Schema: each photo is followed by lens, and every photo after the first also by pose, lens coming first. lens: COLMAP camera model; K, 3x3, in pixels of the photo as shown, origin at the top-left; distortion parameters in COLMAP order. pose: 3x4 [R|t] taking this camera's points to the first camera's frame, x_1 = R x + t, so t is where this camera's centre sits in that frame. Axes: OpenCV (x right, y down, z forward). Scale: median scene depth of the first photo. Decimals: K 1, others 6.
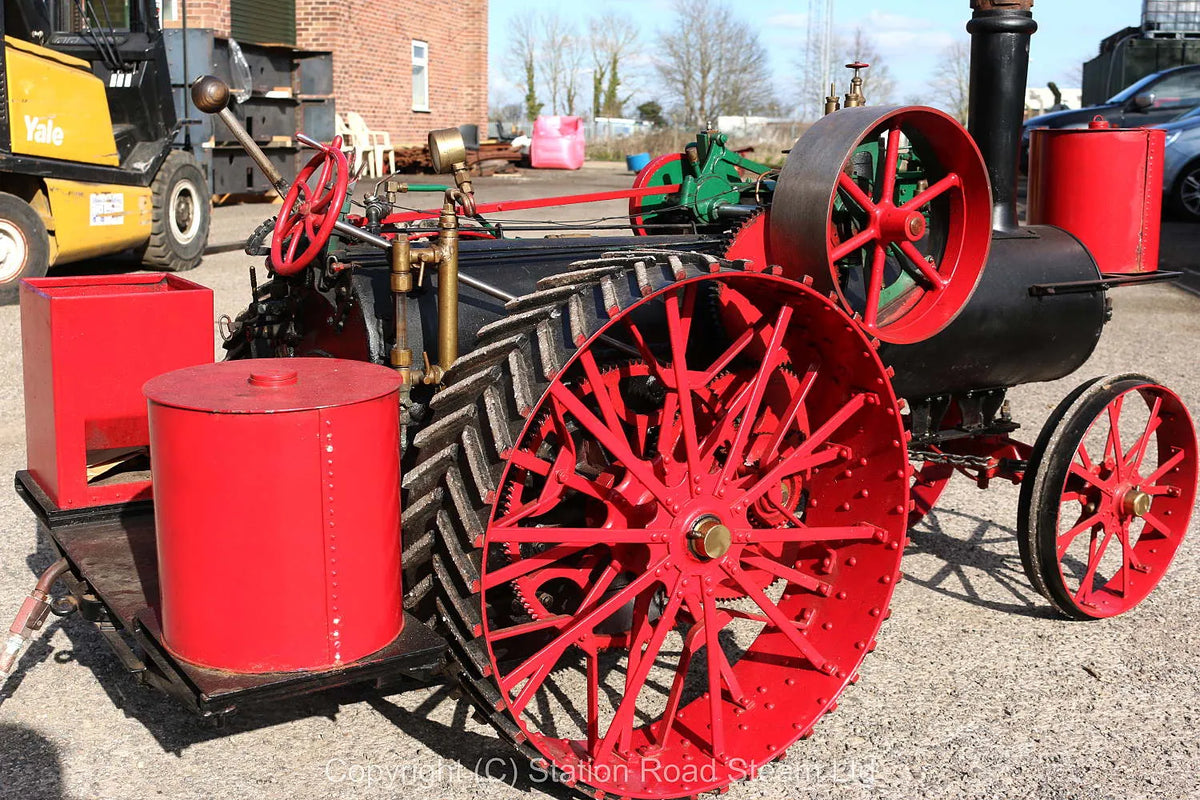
lens RADIAL K [[1592.2, 0, 562.2], [0, 1592.2, 401.0], [0, 0, 1]] dist [-0.080912, 0.052446]
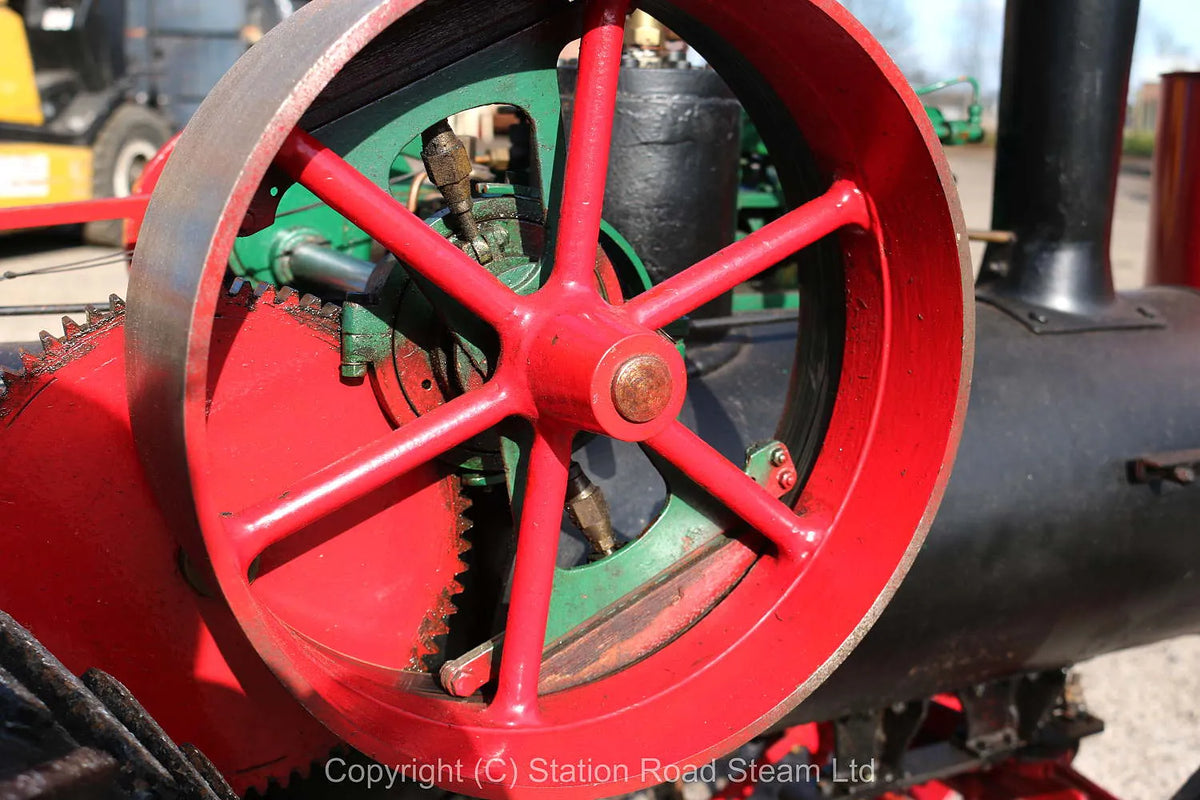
lens RADIAL K [[1592.2, 0, 562.2], [0, 1592.2, 401.0], [0, 0, 1]] dist [-0.080912, 0.052446]
pose [[0.995571, 0.038553, -0.085742, 0.185330], [-0.036901, 0.999103, 0.020777, -0.089944], [0.086466, -0.017521, 0.996101, 0.586492]]
